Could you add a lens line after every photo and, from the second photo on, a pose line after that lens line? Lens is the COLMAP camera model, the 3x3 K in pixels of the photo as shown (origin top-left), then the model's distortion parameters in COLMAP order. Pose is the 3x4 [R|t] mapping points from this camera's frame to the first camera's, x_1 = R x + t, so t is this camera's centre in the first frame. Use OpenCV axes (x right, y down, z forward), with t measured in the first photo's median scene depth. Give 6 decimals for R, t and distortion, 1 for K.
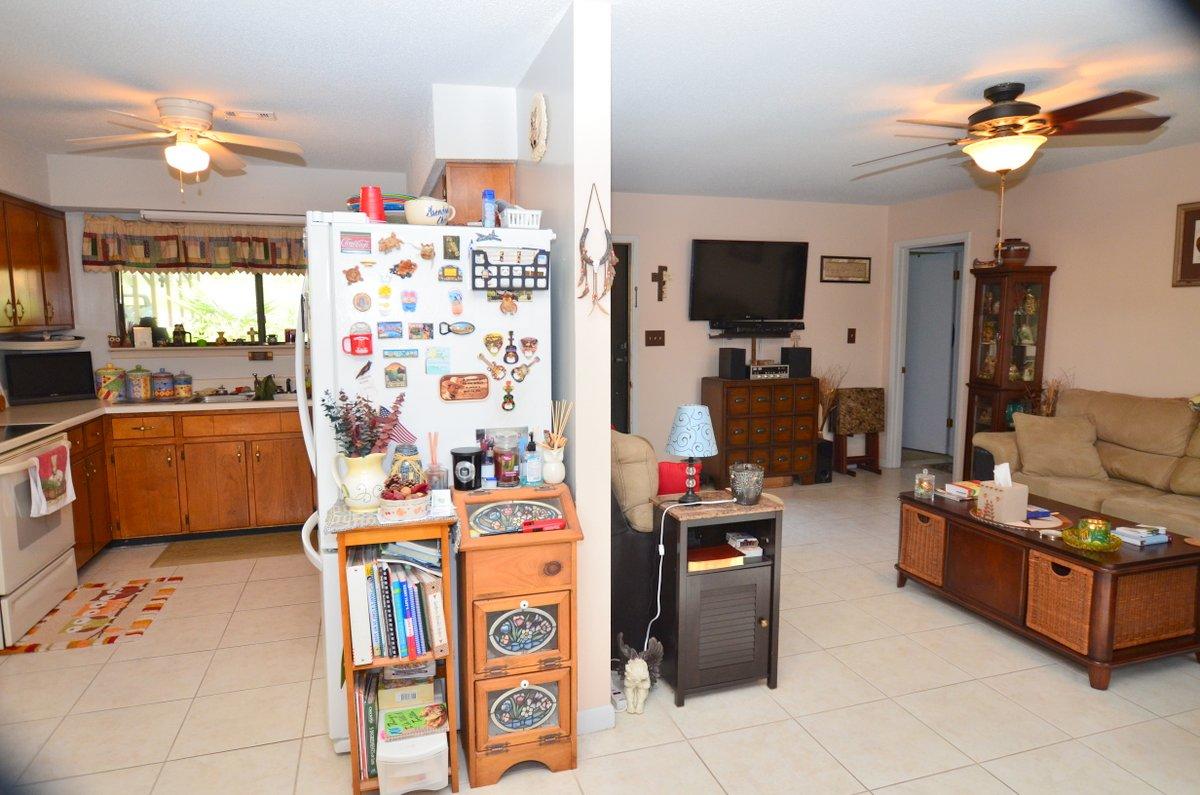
lens RADIAL K [[725.9, 0, 602.2], [0, 725.9, 396.3], [0, 0, 1]] dist [-0.008982, 0.005288]
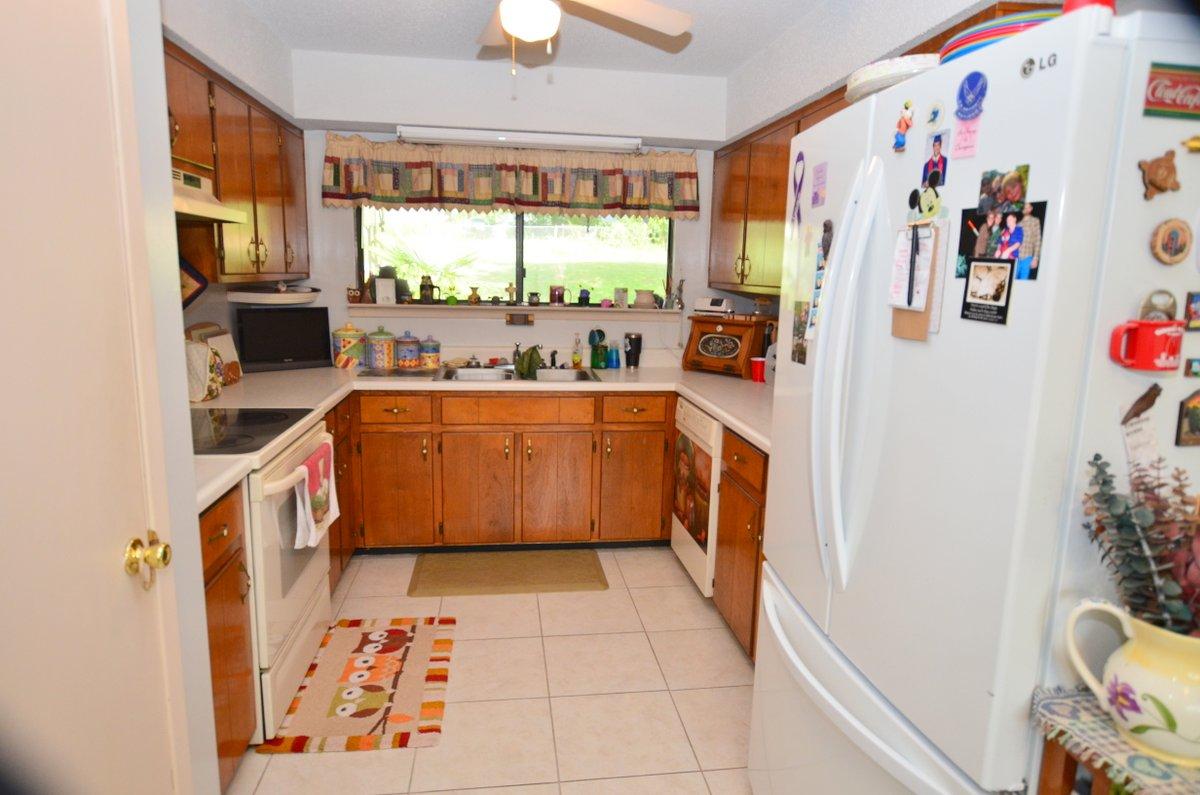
lens RADIAL K [[725.9, 0, 596.6], [0, 725.9, 394.9], [0, 0, 1]] dist [-0.008982, 0.005288]
pose [[0.984453, 0.054729, -0.166903, -0.369381], [-0.045794, 0.997328, 0.056921, -0.033098], [0.169573, -0.048393, 0.984329, 0.343401]]
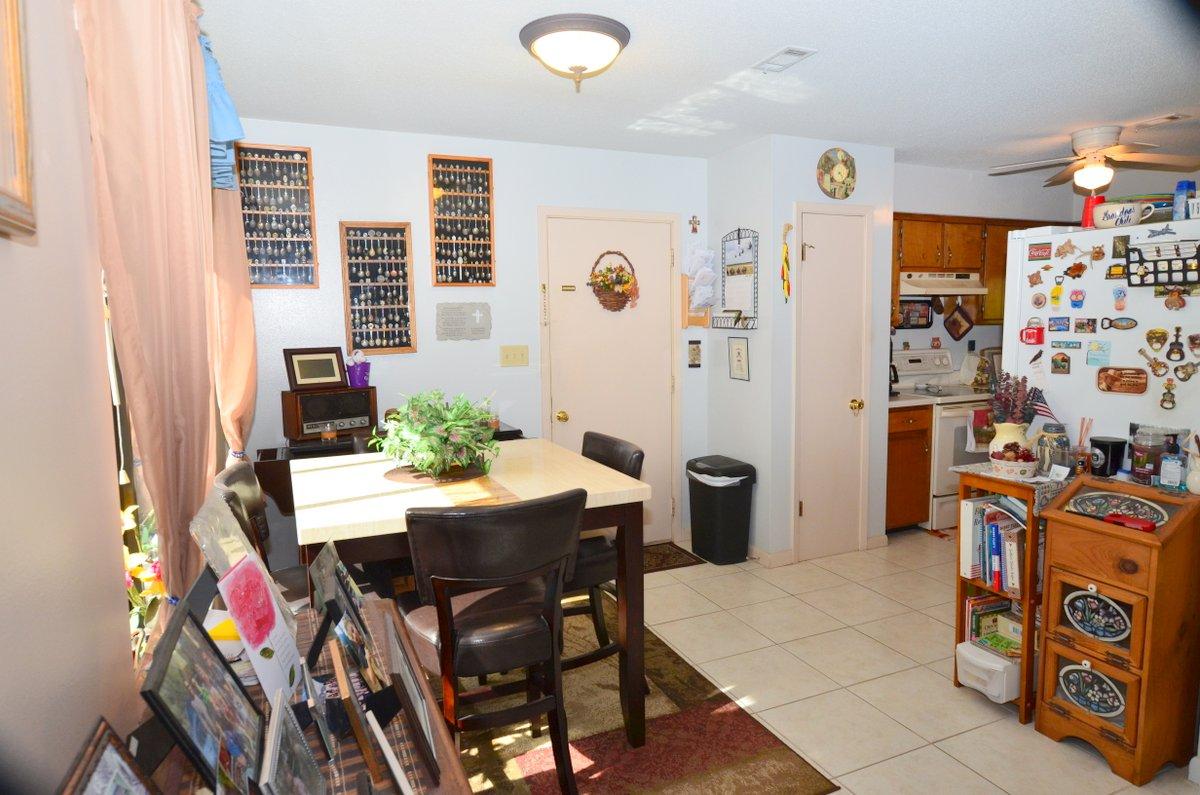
lens RADIAL K [[725.9, 0, 601.6], [0, 725.9, 395.4], [0, 0, 1]] dist [-0.008982, 0.005288]
pose [[0.105670, 0.109271, -0.988379, 0.513190], [-0.099933, 0.990079, 0.098775, -0.012760], [0.989367, 0.088335, 0.115541, 0.097565]]
